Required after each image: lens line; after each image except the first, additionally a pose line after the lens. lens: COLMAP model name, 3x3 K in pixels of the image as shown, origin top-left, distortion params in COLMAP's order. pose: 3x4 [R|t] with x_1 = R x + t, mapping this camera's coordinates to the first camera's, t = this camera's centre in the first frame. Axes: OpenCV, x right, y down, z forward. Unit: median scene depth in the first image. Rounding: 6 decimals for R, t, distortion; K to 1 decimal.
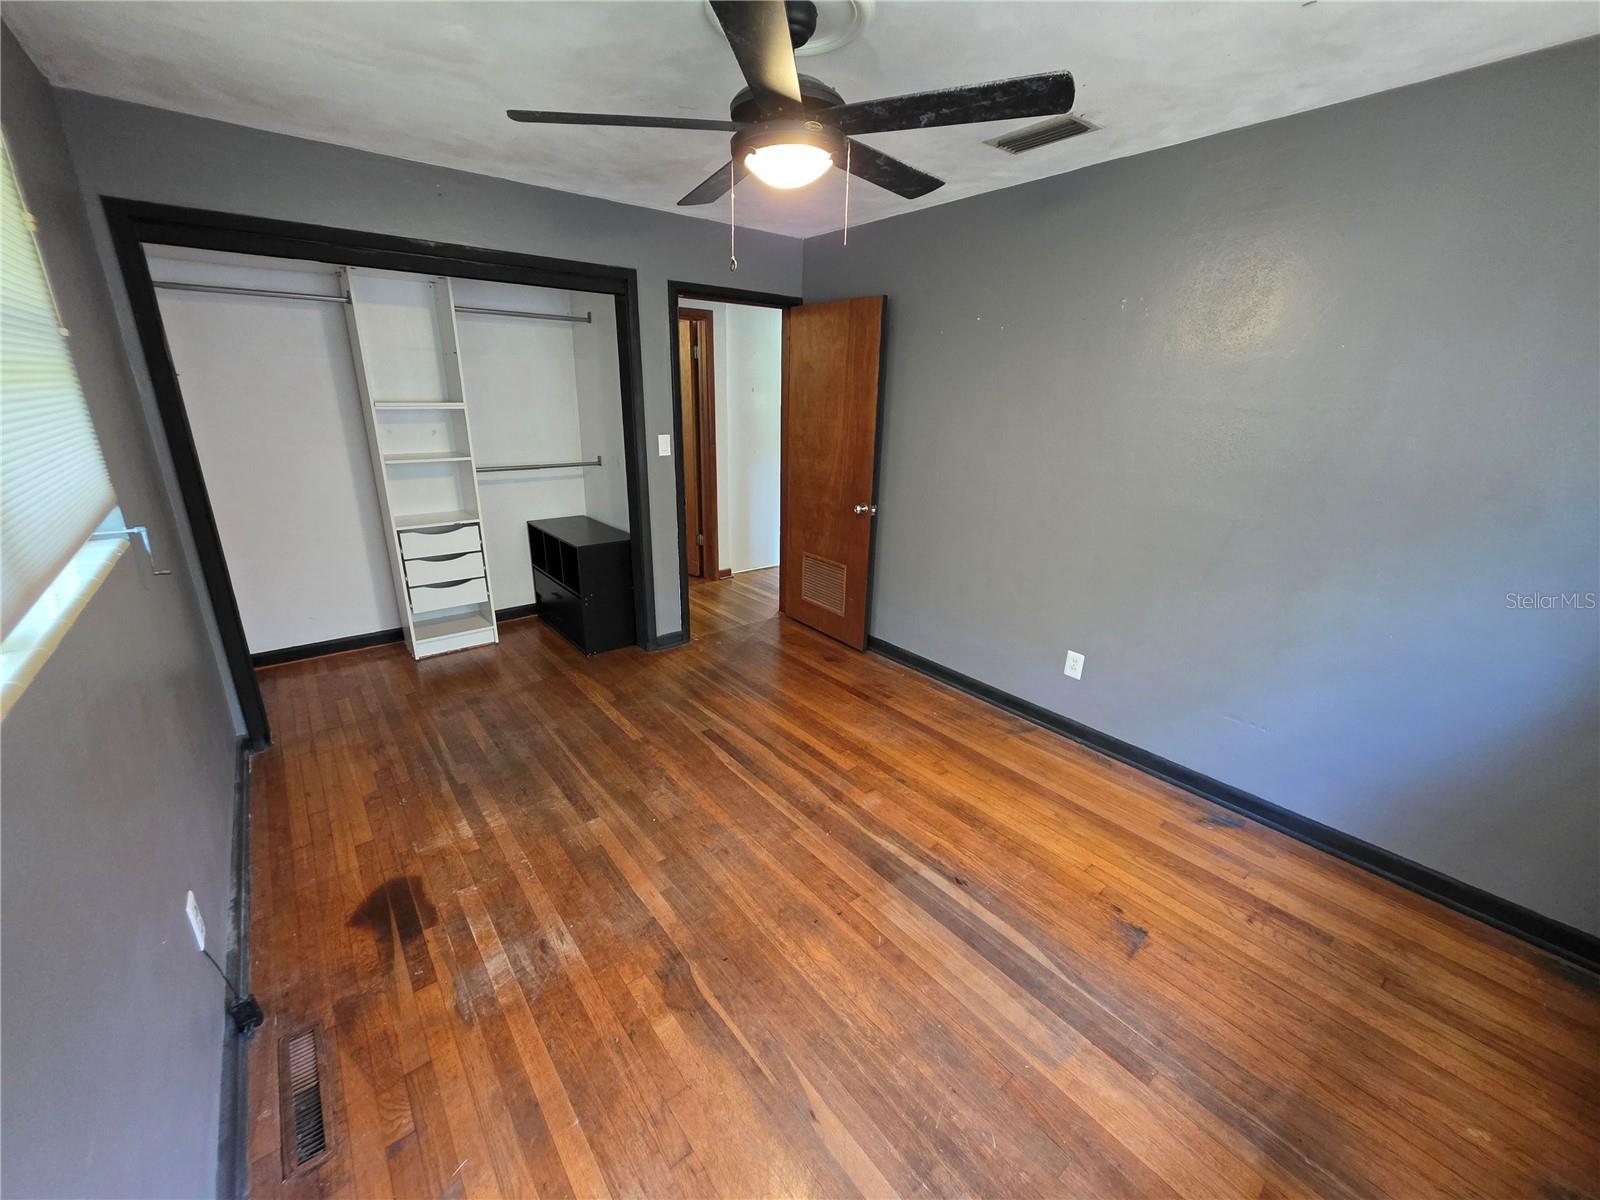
lens RADIAL K [[645.4, 0, 799.6], [0, 645.4, 598.4], [0, 0, 1]] dist [0.000825, 0.000137]
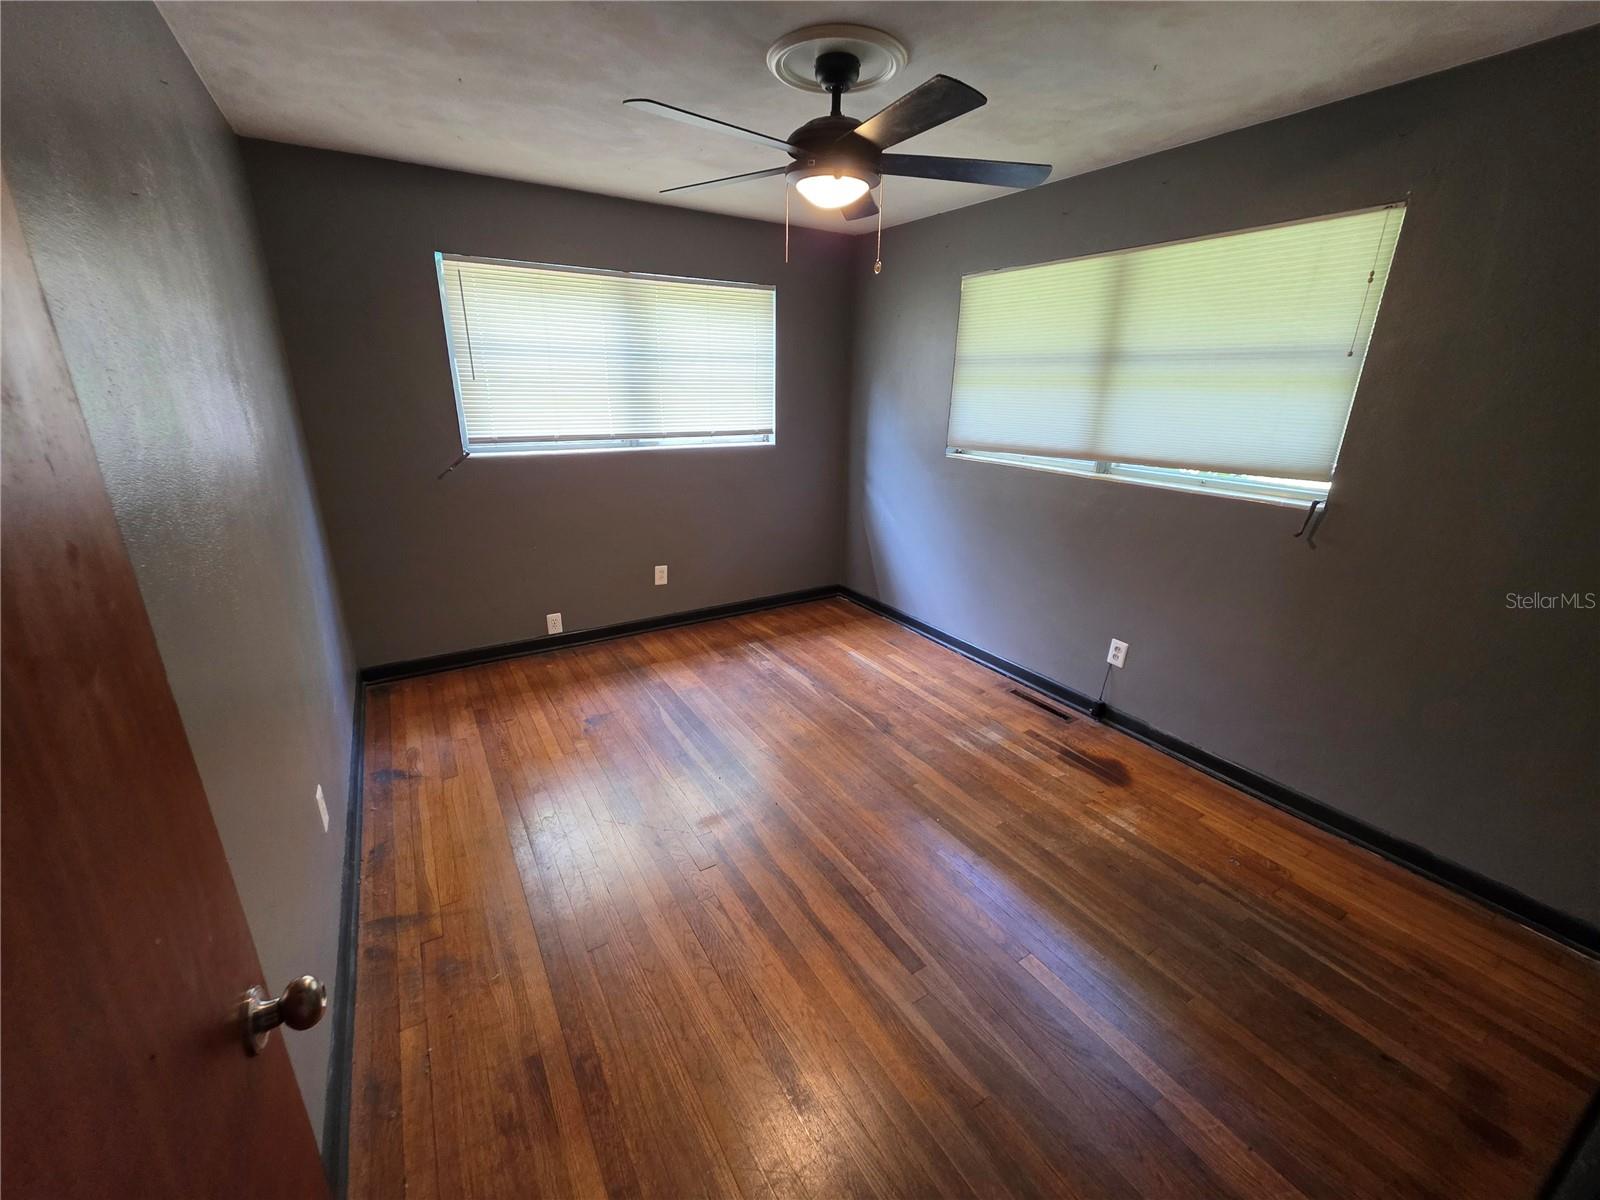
lens RADIAL K [[645.4, 0, 801.6], [0, 645.4, 598.1], [0, 0, 1]] dist [0.000825, 0.000137]
pose [[-0.991943, -0.070545, 0.105222, -0.109898], [0.006231, 0.802429, 0.596715, -0.576904], [-0.126529, 0.592563, -0.795525, 1.792554]]
